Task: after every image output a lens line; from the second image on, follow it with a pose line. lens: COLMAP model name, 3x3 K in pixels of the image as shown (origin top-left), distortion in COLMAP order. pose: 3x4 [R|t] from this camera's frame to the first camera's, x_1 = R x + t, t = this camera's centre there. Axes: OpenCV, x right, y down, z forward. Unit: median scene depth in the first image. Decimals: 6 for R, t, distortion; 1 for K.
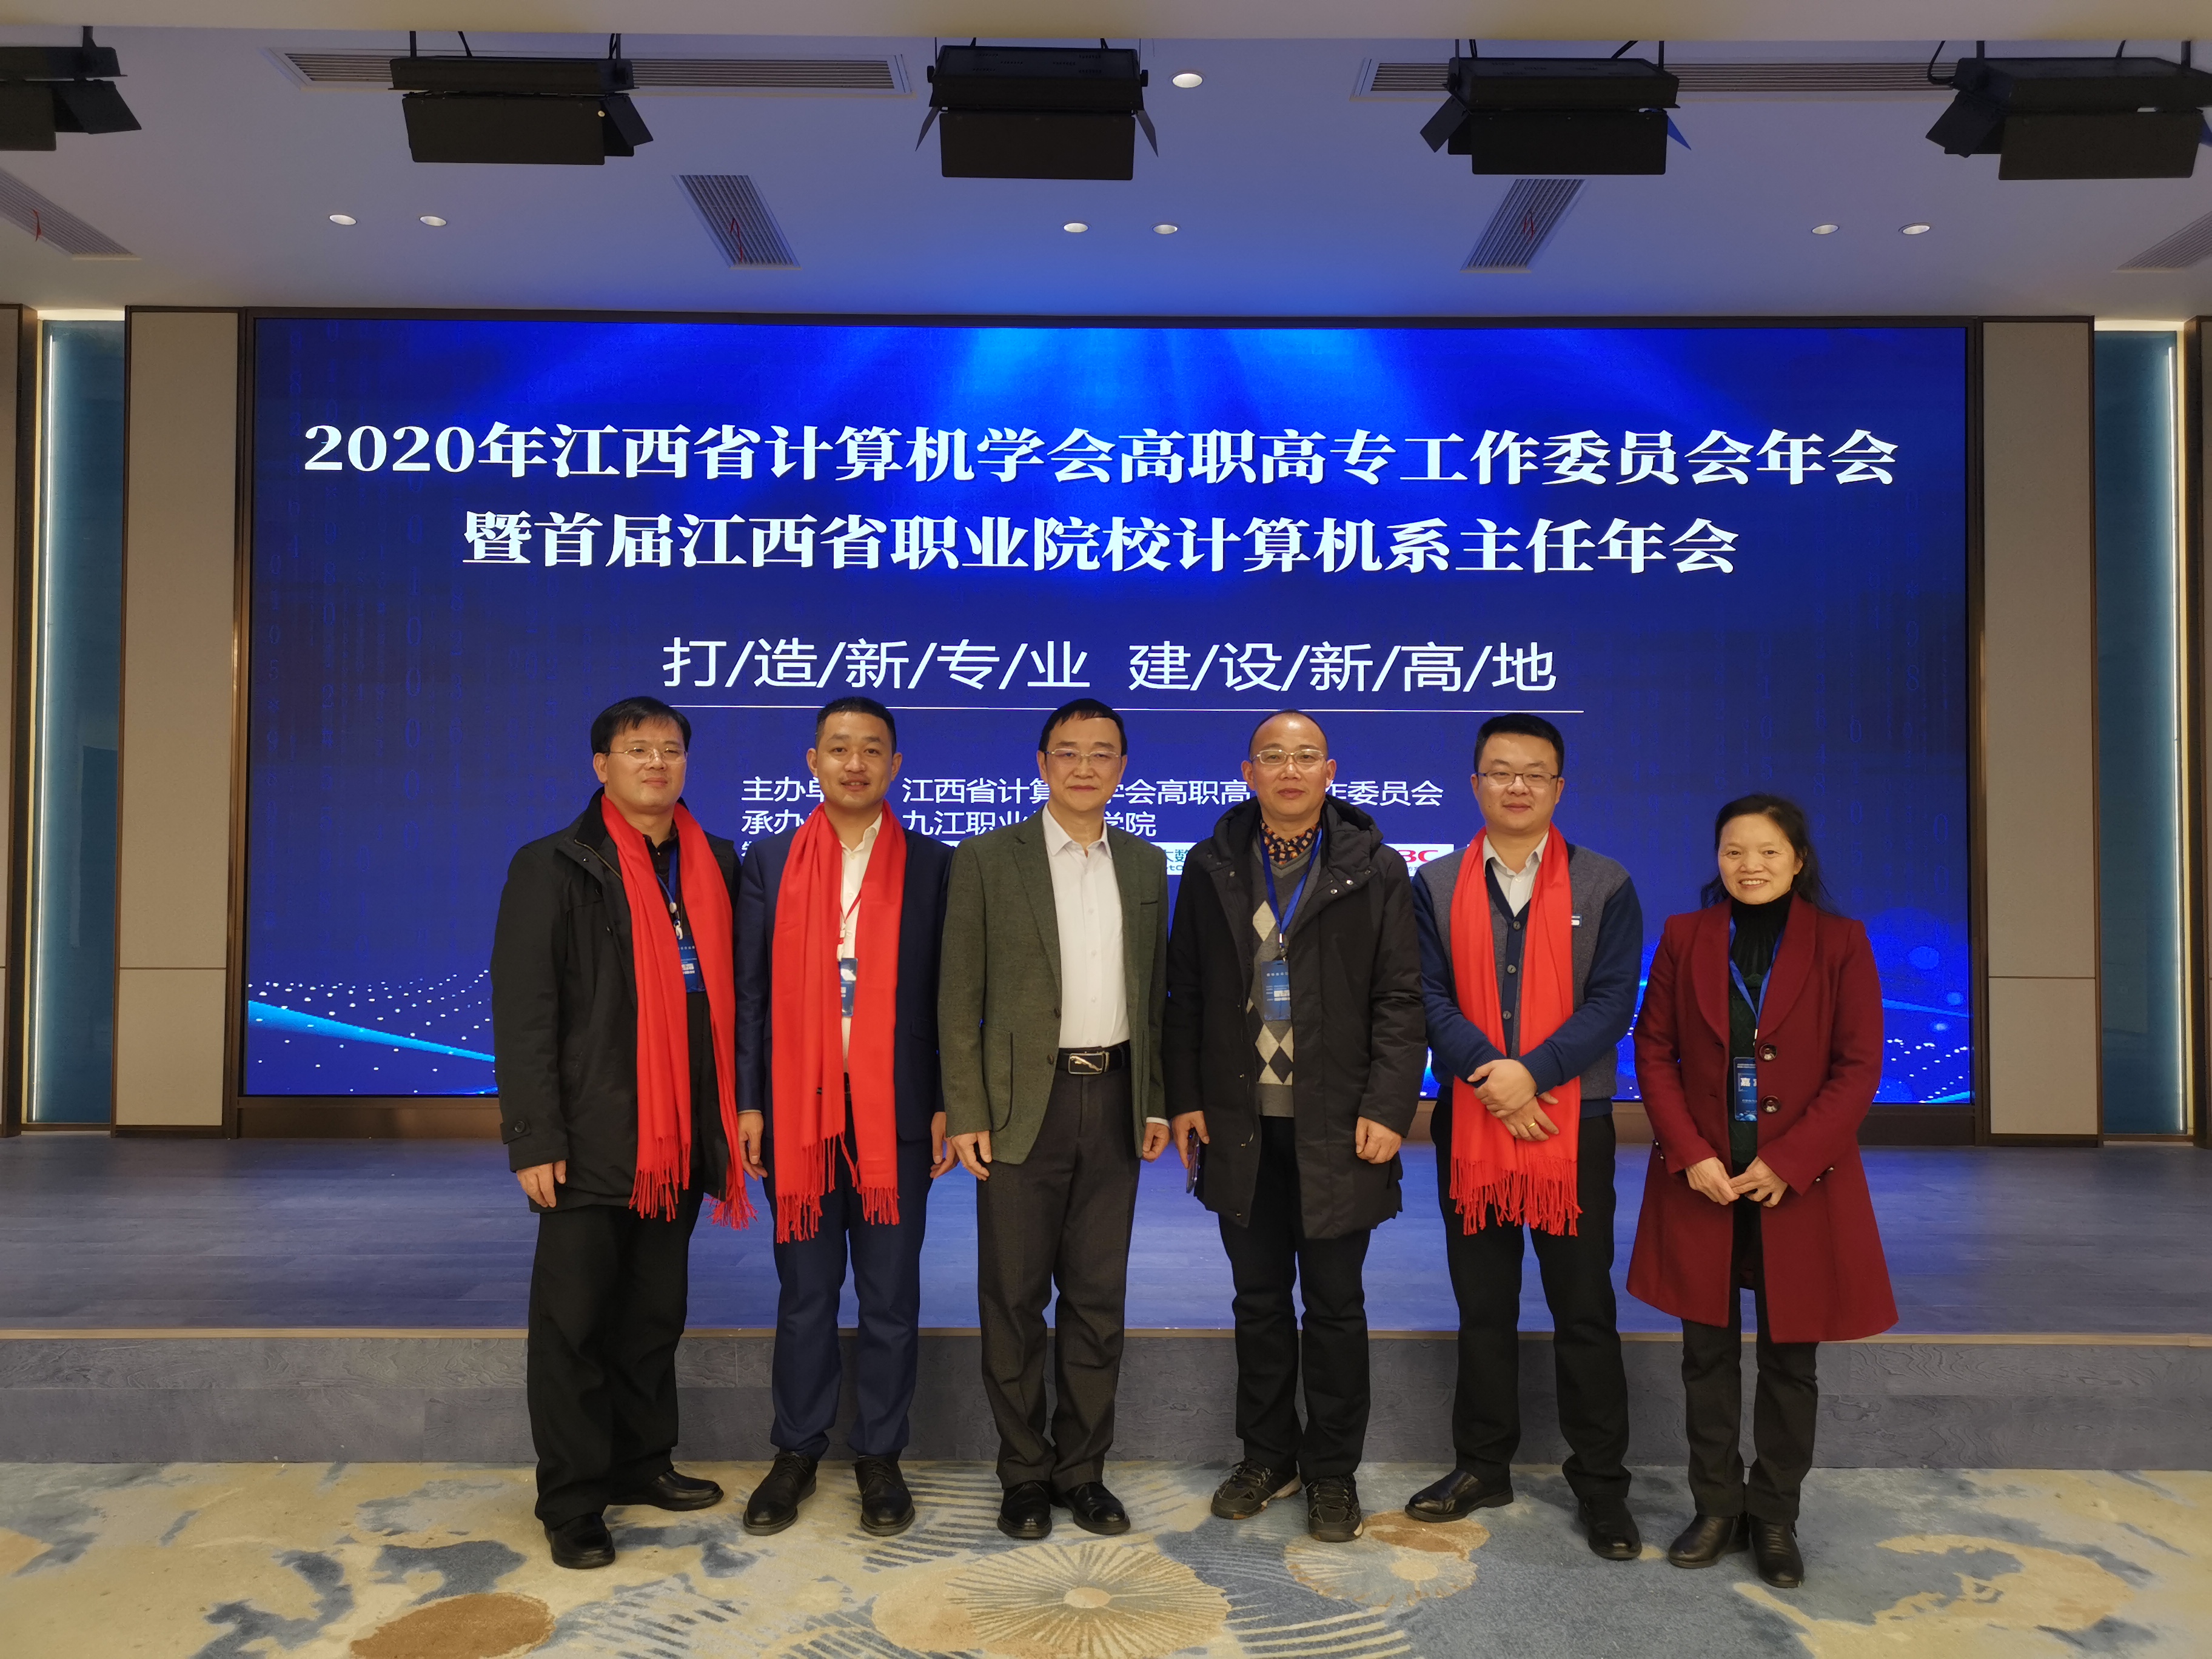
lens RADIAL K [[1657.9, 0, 1106.2], [0, 1657.9, 835.8], [0, 0, 1]] dist [0.032264, -0.011381]
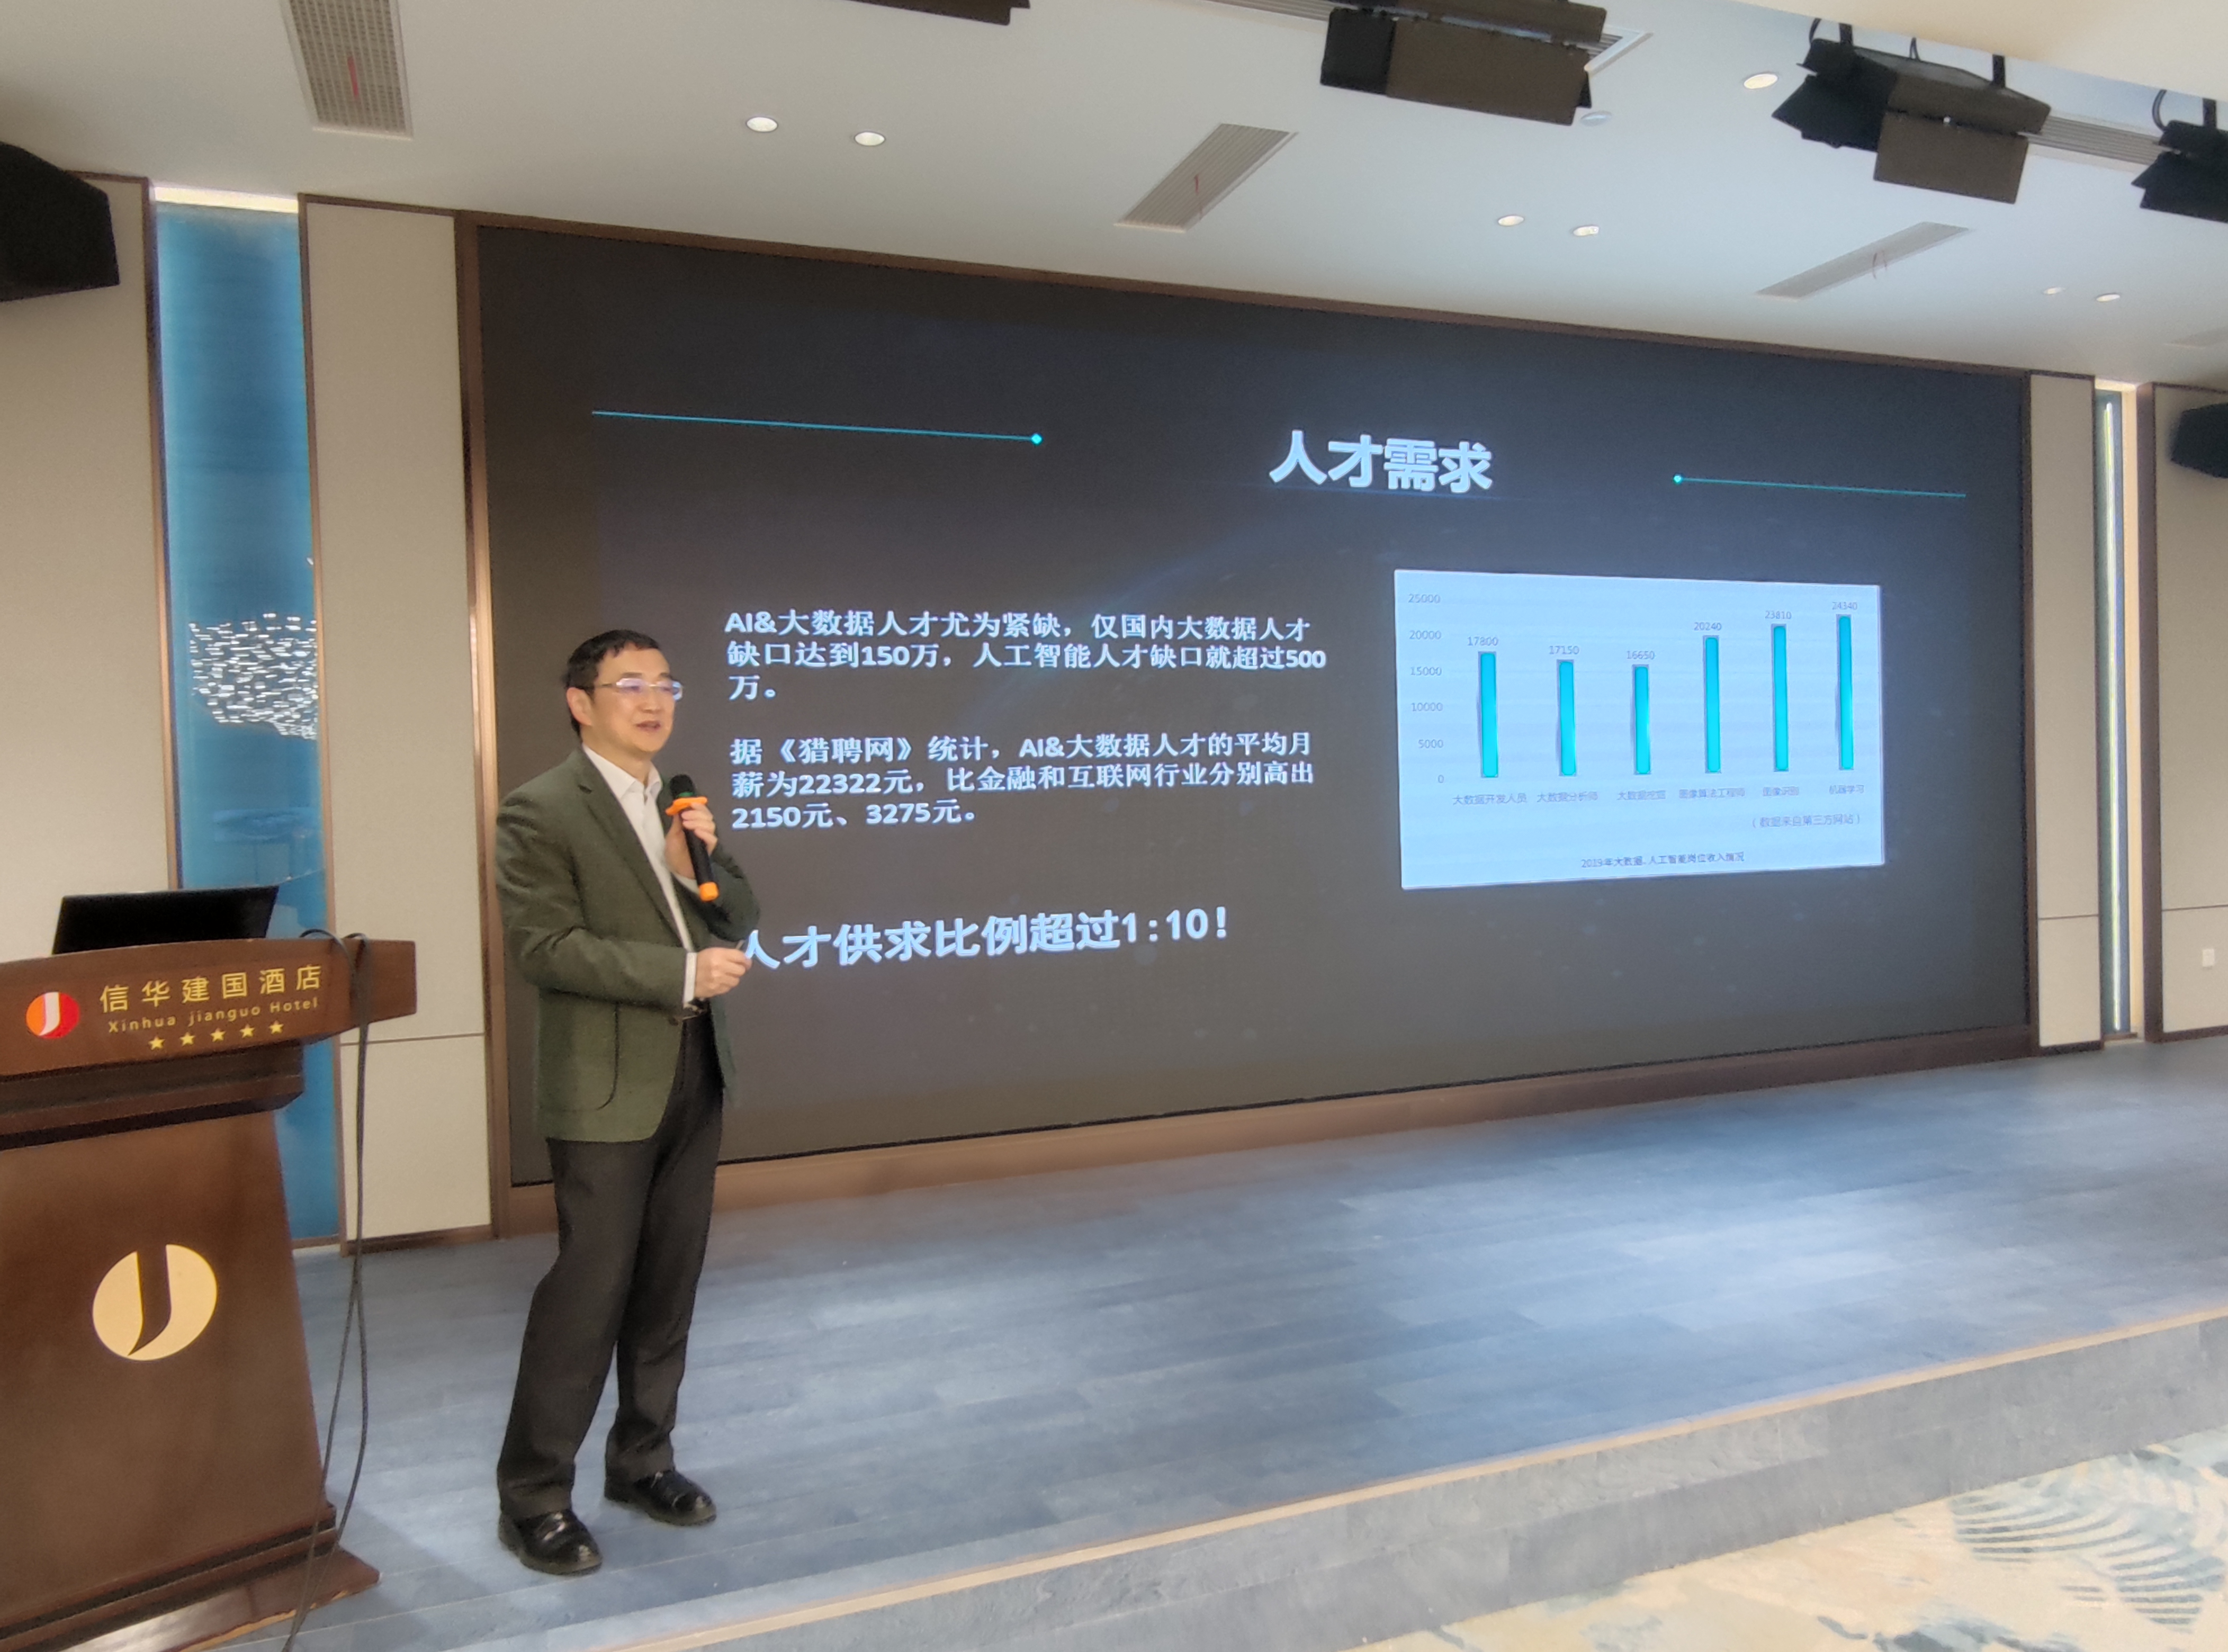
lens RADIAL K [[1584.2, 0, 1114.9], [0, 1584.2, 821.4], [0, 0, 1]] dist [0.005554, -0.000097]
pose [[0.930128, -0.036586, 0.365409, -0.894455], [0.024009, 0.998954, 0.038905, -0.081195], [-0.366450, -0.027413, 0.930034, 0.303554]]
